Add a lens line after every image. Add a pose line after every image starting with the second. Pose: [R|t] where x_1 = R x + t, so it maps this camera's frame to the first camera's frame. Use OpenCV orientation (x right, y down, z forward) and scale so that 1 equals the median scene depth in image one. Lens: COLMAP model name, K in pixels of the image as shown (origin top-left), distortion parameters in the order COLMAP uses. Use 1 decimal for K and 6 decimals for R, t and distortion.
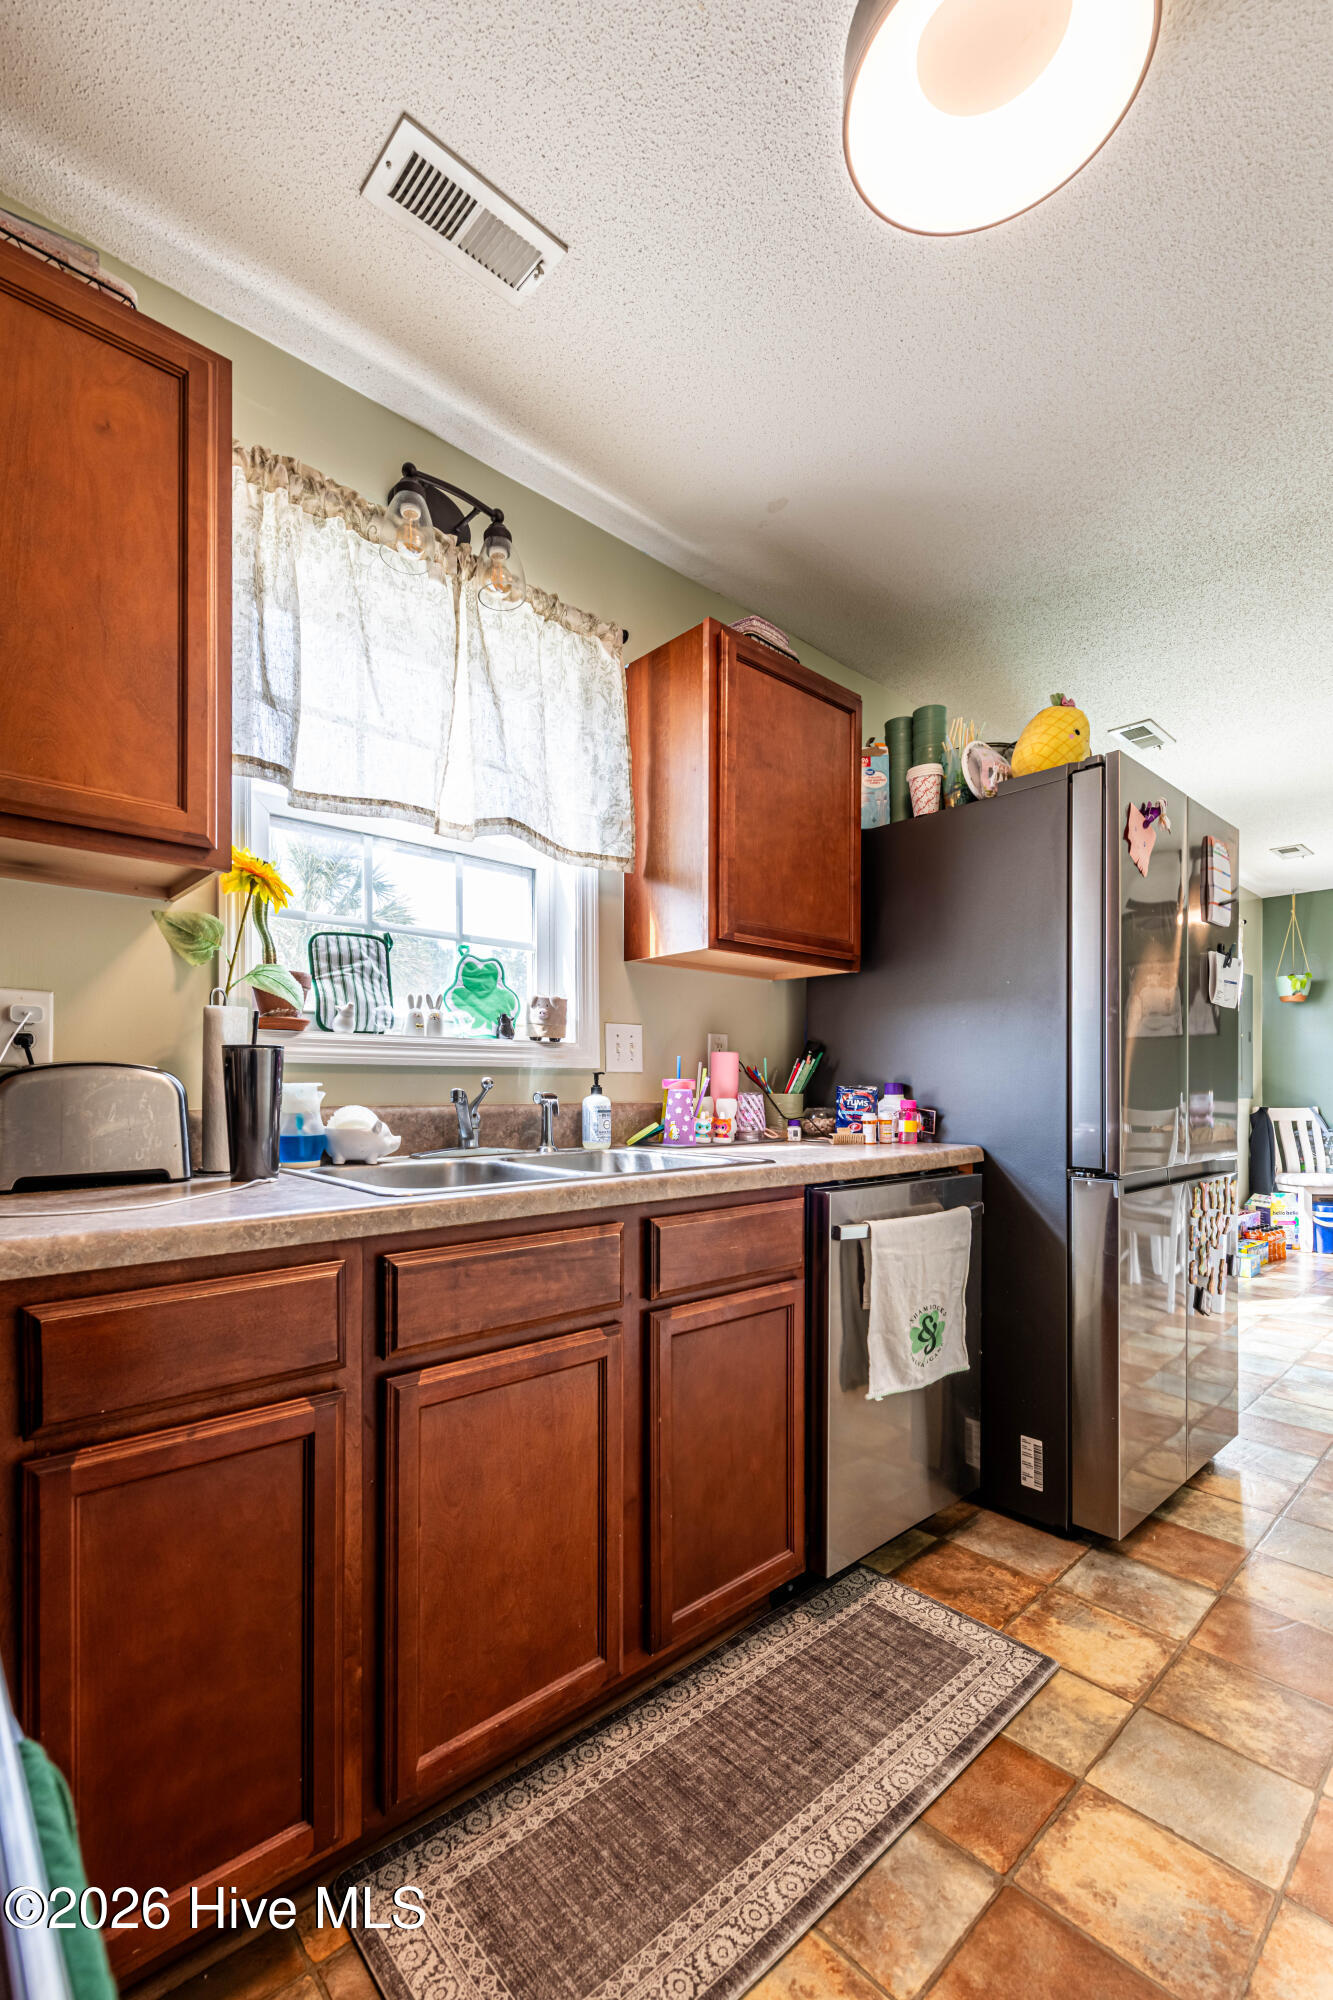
lens RADIAL K [[879.2, 0, 661.6], [0, 879.2, 1075.5], [0, 0, 1]] dist [0.008280, -0.000601]
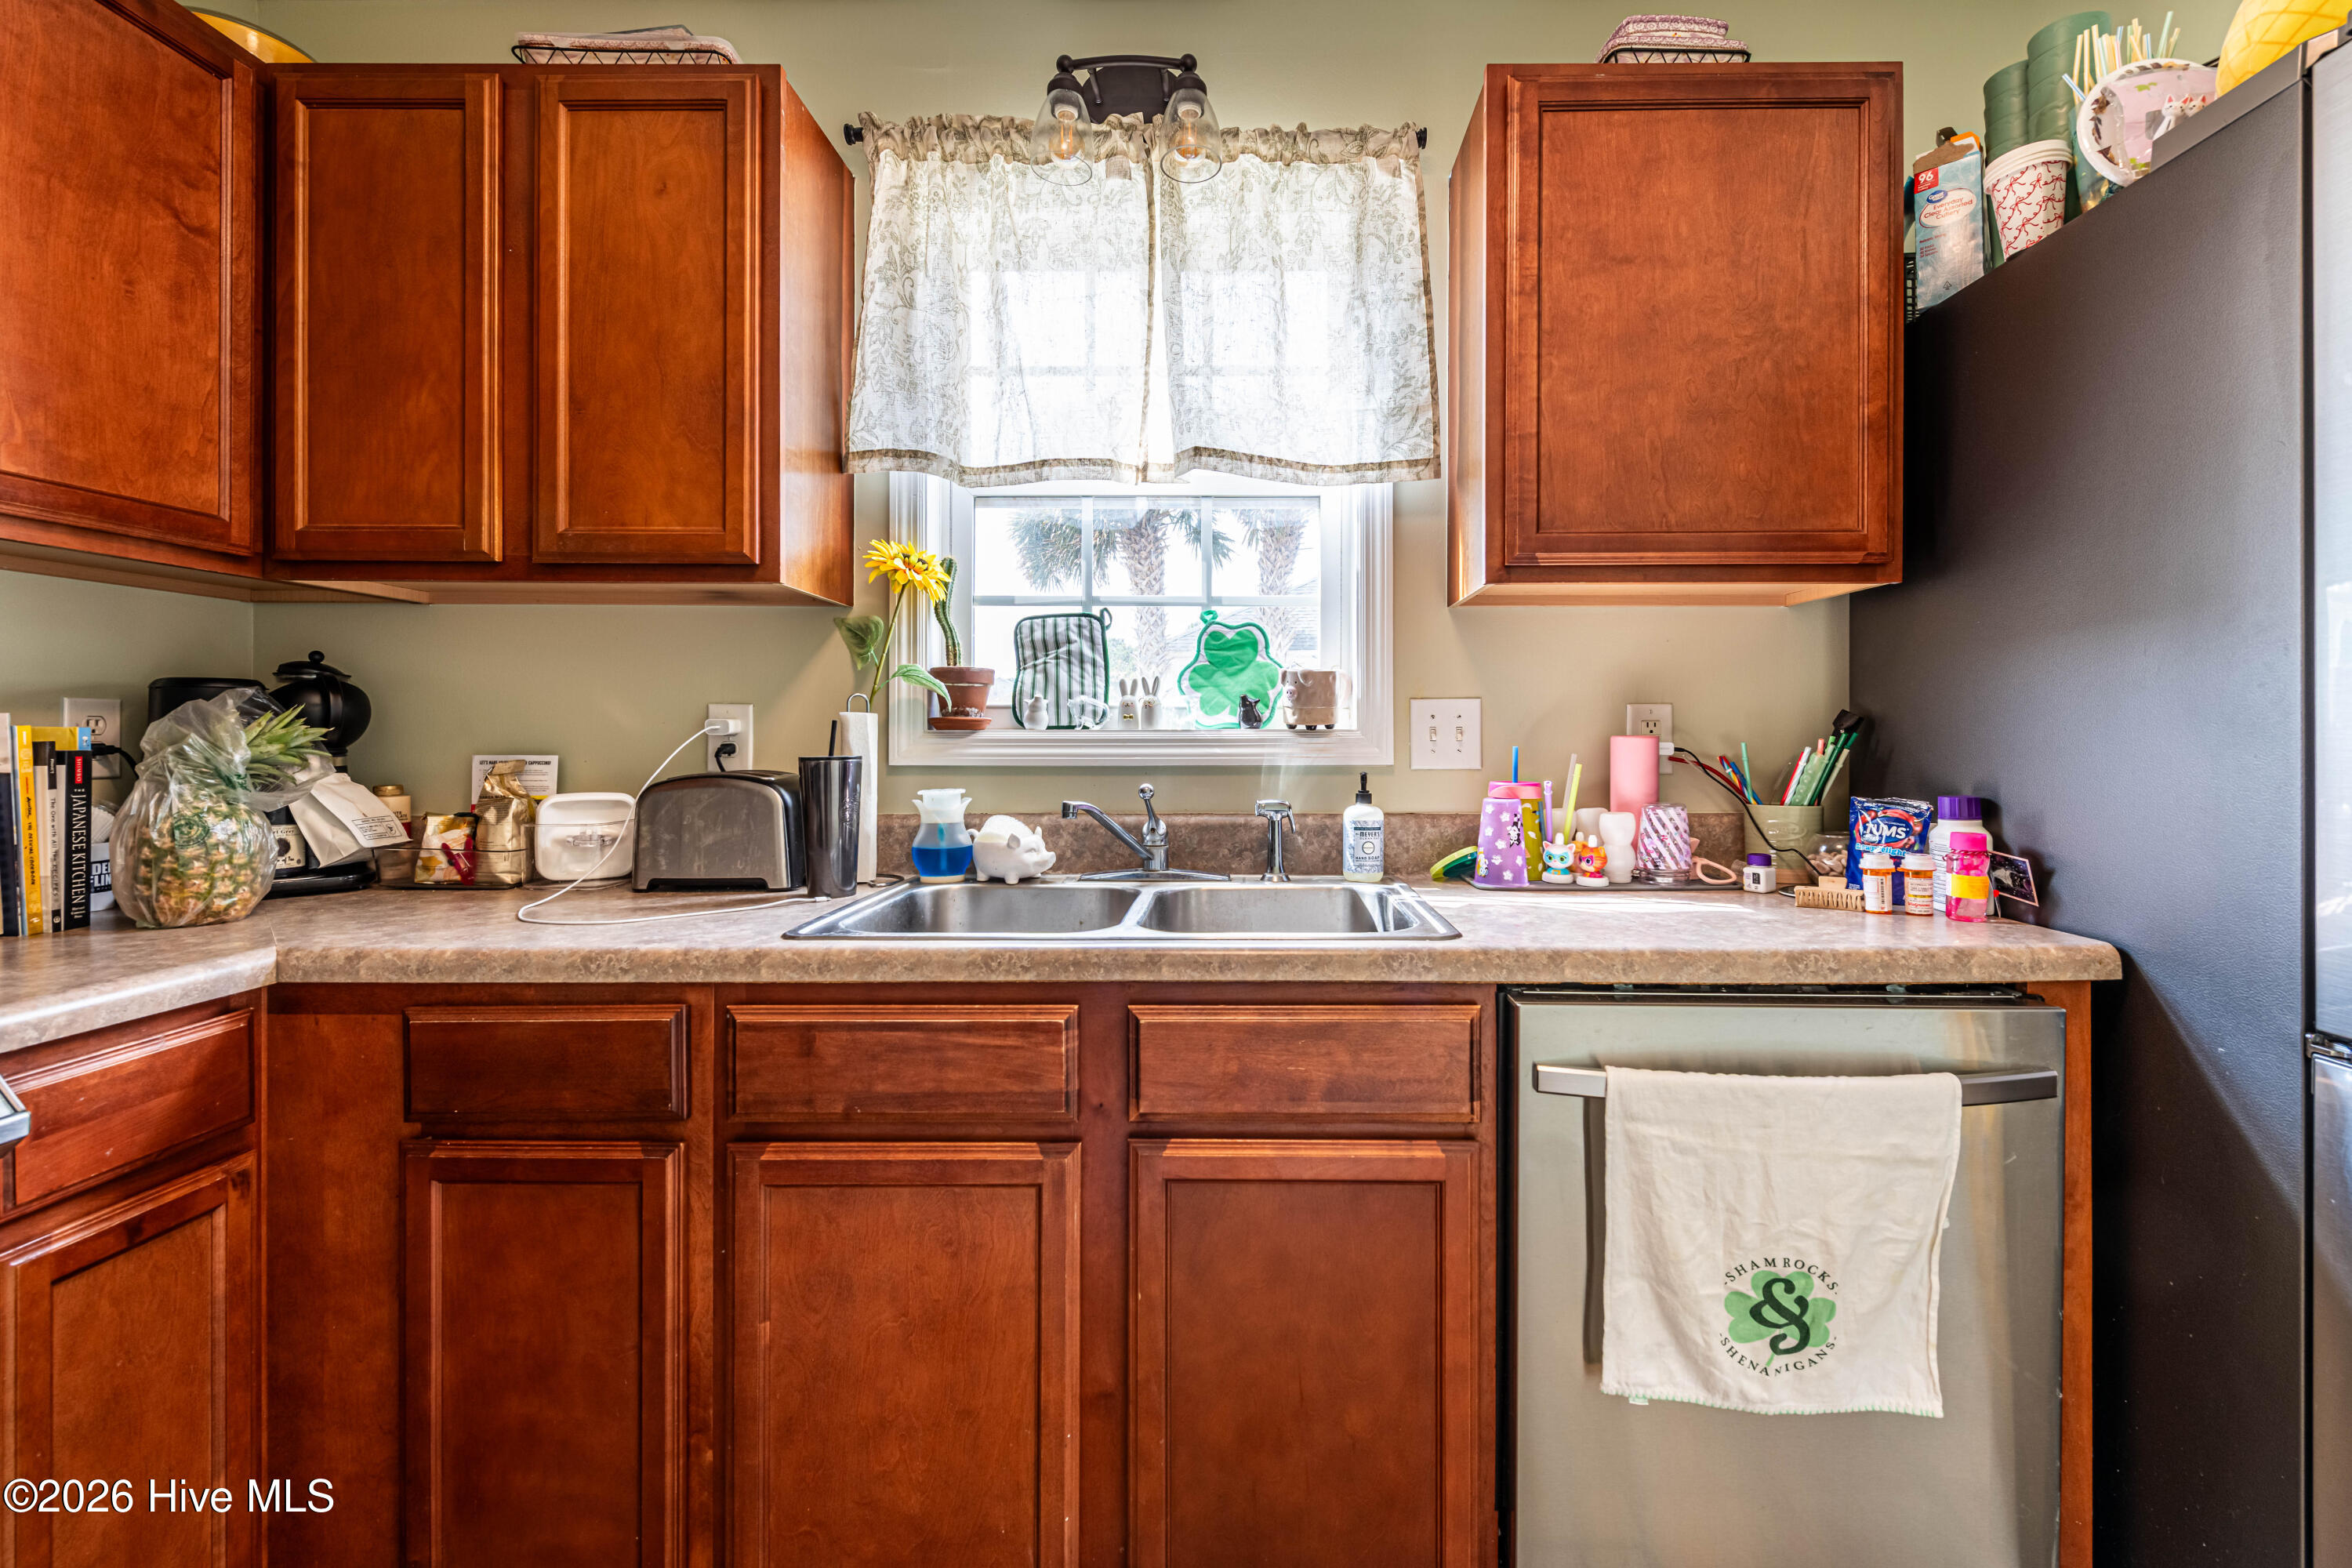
lens RADIAL K [[1062.2, 0, 1183.2], [0, 1062.2, 731.5], [0, 0, 1]] dist [0.002569, 0.000112]
pose [[0.729304, -0.008634, -0.684135, 0.465384], [0.009954, 0.999948, -0.002008, -0.041778], [0.684117, -0.005345, 0.729352, 0.317698]]
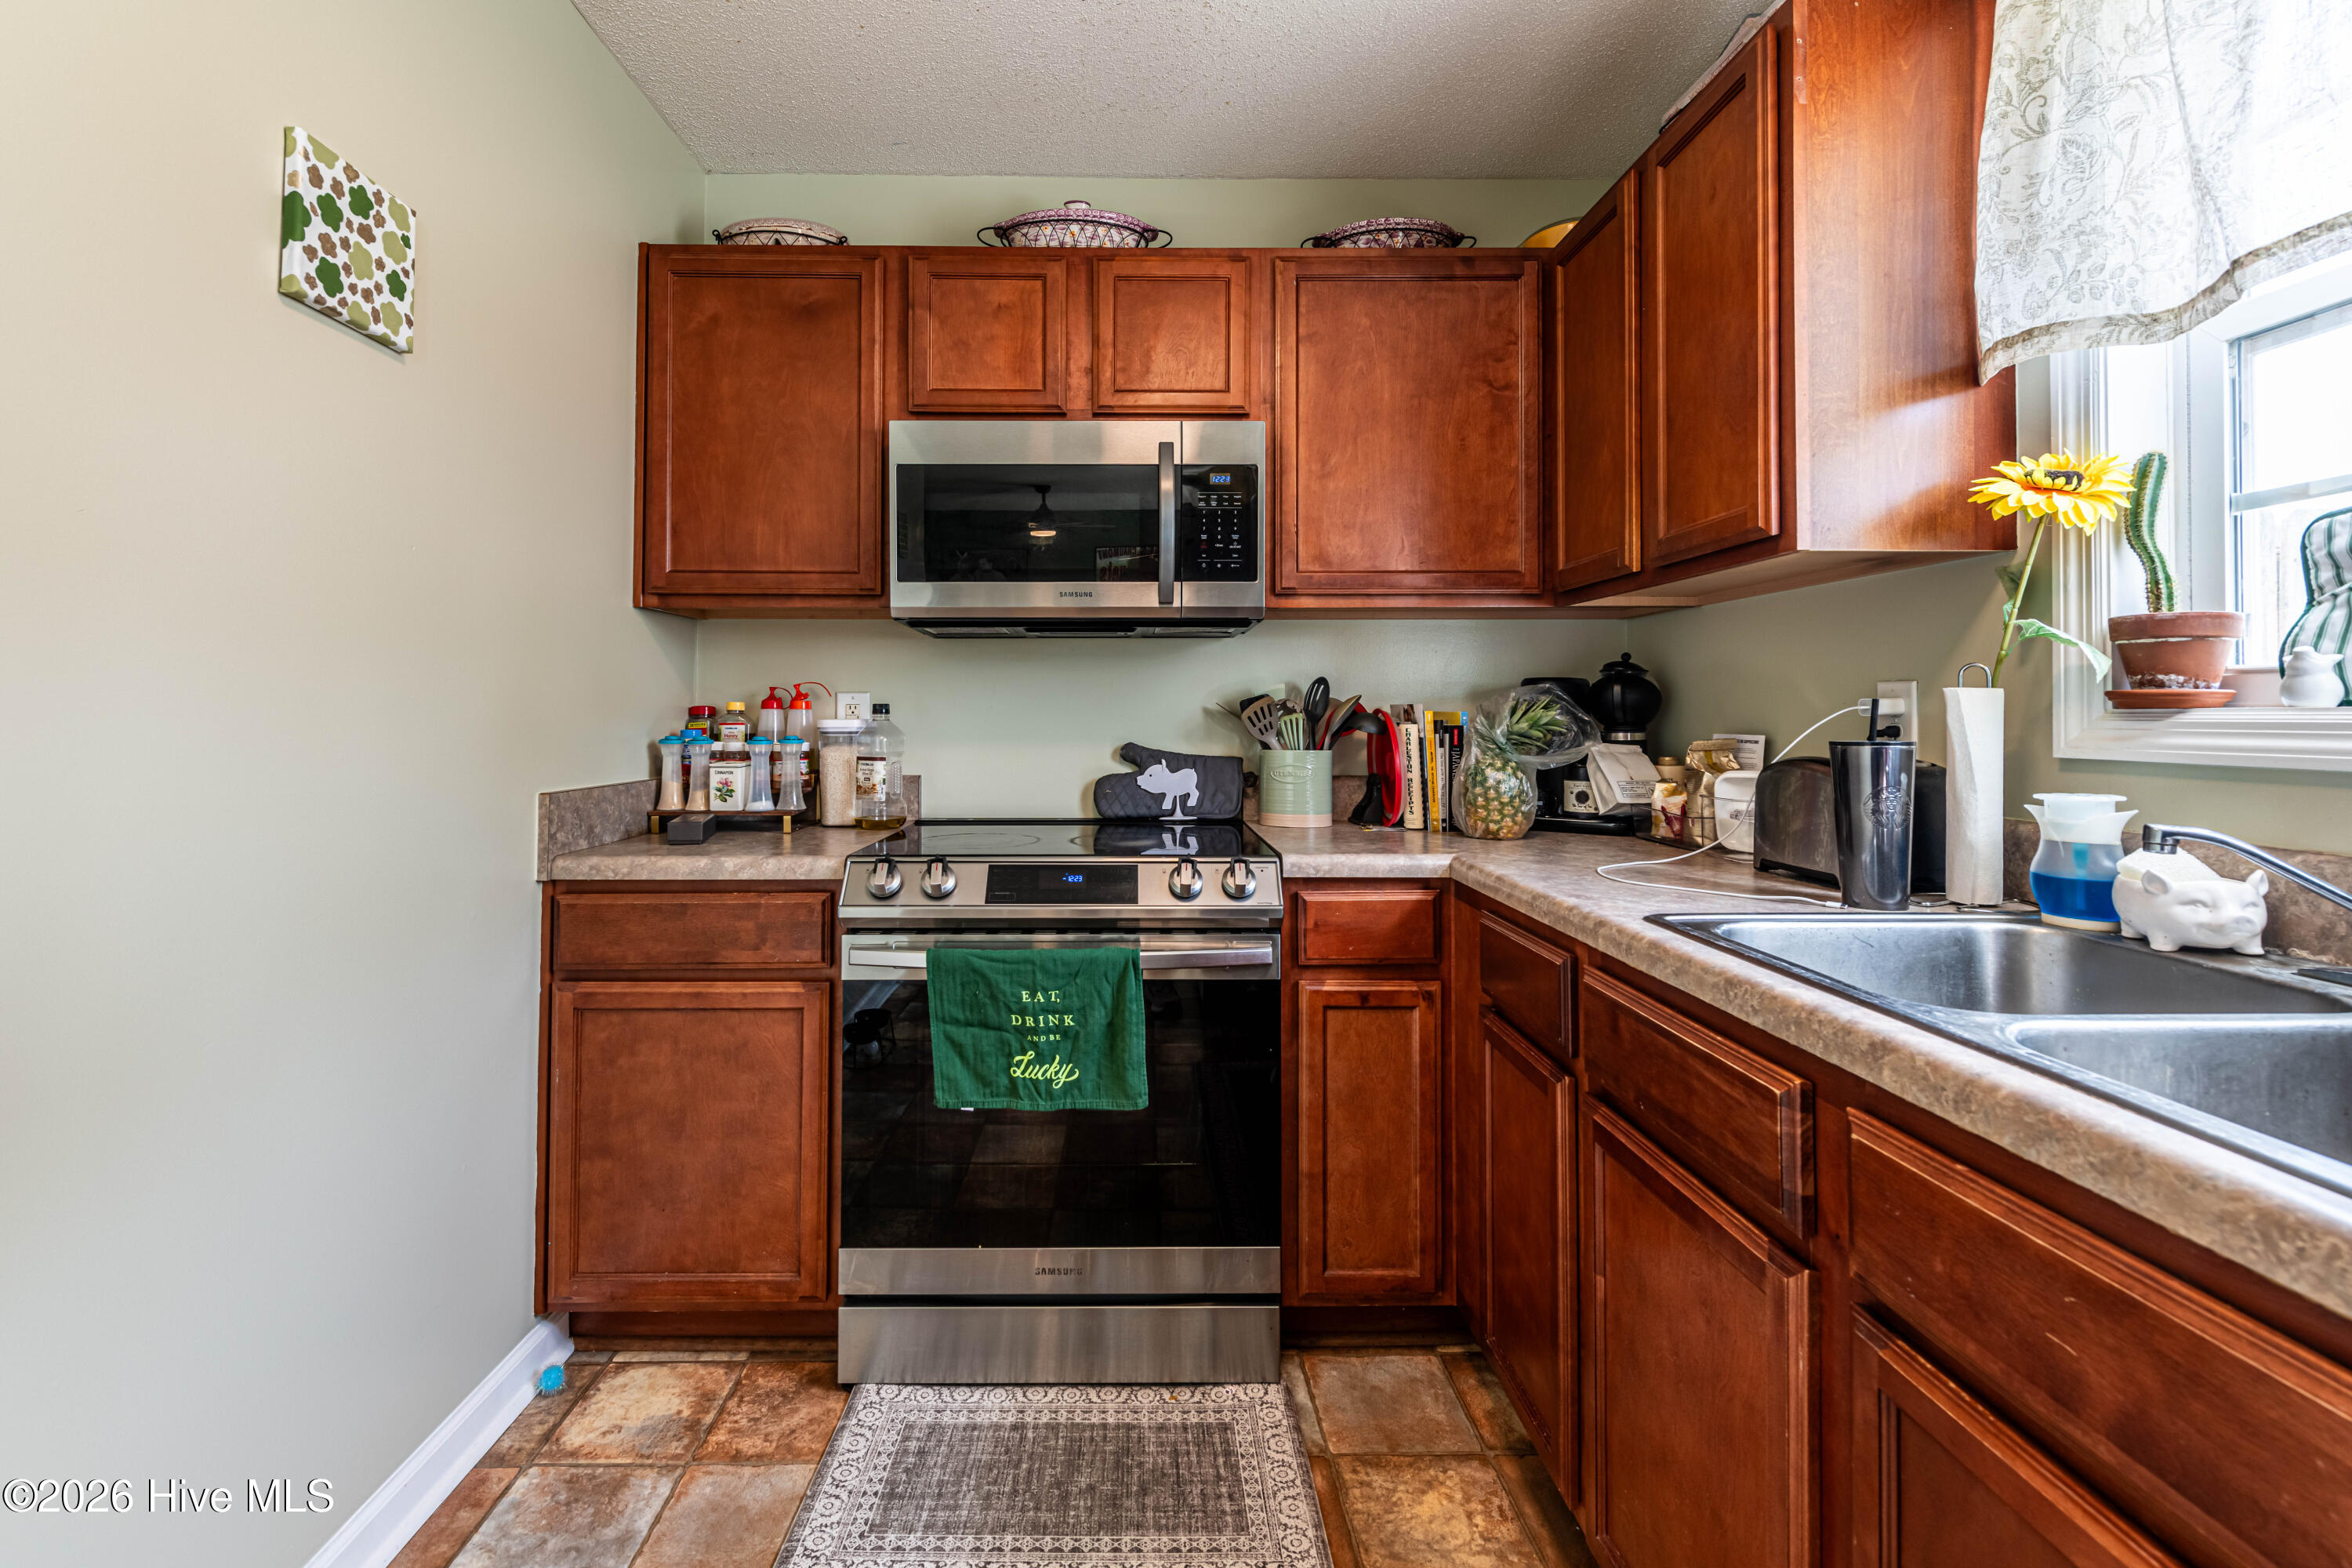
lens RADIAL K [[996.5, 0, 1162.8], [0, 996.5, 705.6], [0, 0, 1]] dist [0.002740, -0.000402]
pose [[-0.641632, -0.014888, -0.766868, 0.509356], [0.001644, 0.999783, -0.020785, -0.037179], [0.767011, -0.014597, -0.641468, 0.829197]]
